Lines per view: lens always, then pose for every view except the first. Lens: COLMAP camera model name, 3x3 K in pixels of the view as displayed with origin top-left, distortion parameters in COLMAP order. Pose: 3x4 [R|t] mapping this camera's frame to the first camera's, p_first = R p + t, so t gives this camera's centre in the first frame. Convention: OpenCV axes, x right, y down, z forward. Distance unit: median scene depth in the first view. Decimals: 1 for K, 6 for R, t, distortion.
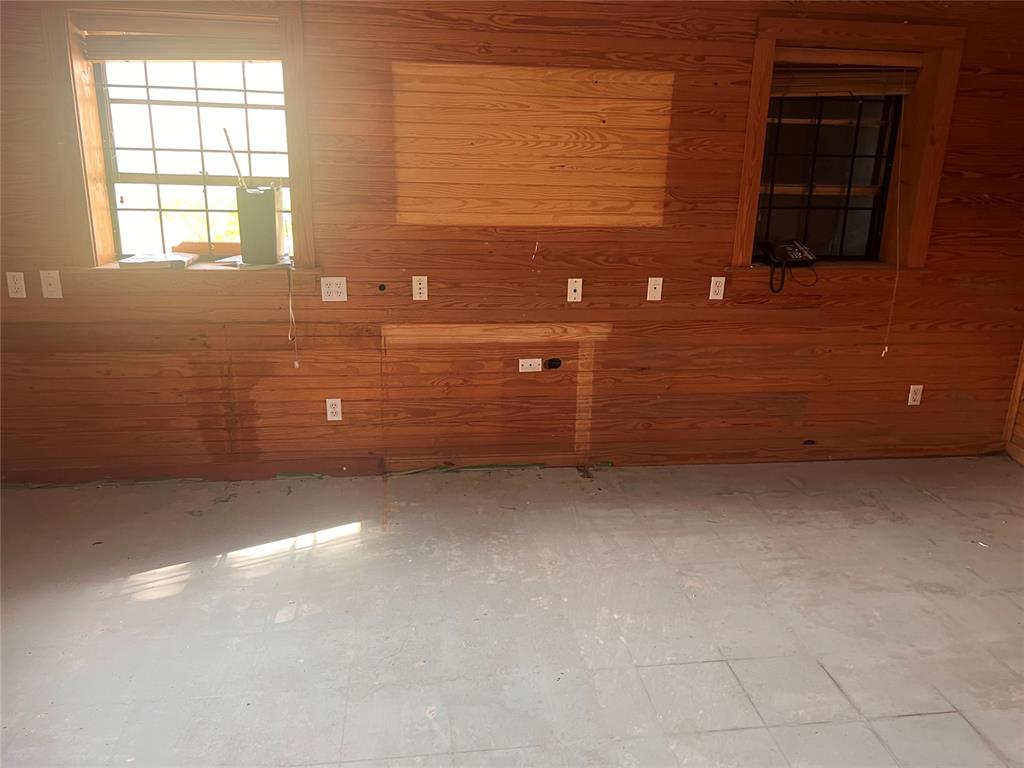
lens RADIAL K [[779.4, 0, 511.6], [0, 779.4, 383.5], [0, 0, 1]] dist [0.044371, -0.040913]
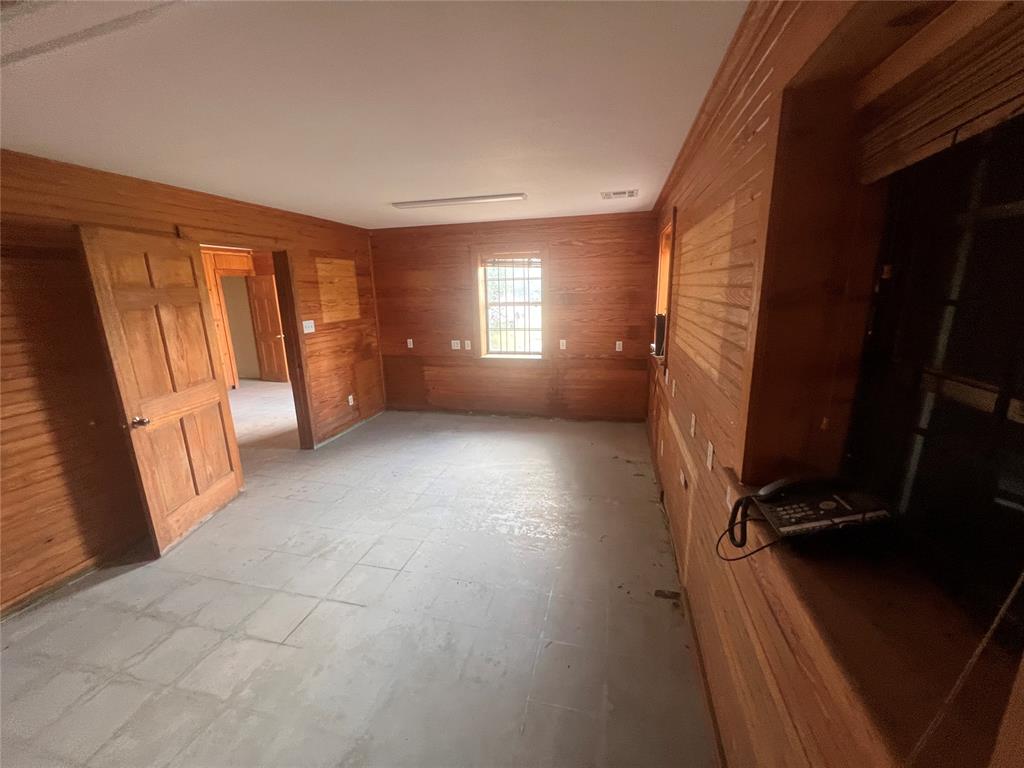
lens RADIAL K [[412.3, 0, 506.2], [0, 412.3, 384.9], [0, 0, 1]] dist [-0.000291, 0.000269]
pose [[-0.374580, 0.200907, -0.905166, 0.661183], [-0.254436, 0.916493, 0.308713, -0.276500], [0.891601, 0.345945, -0.292182, 0.928087]]
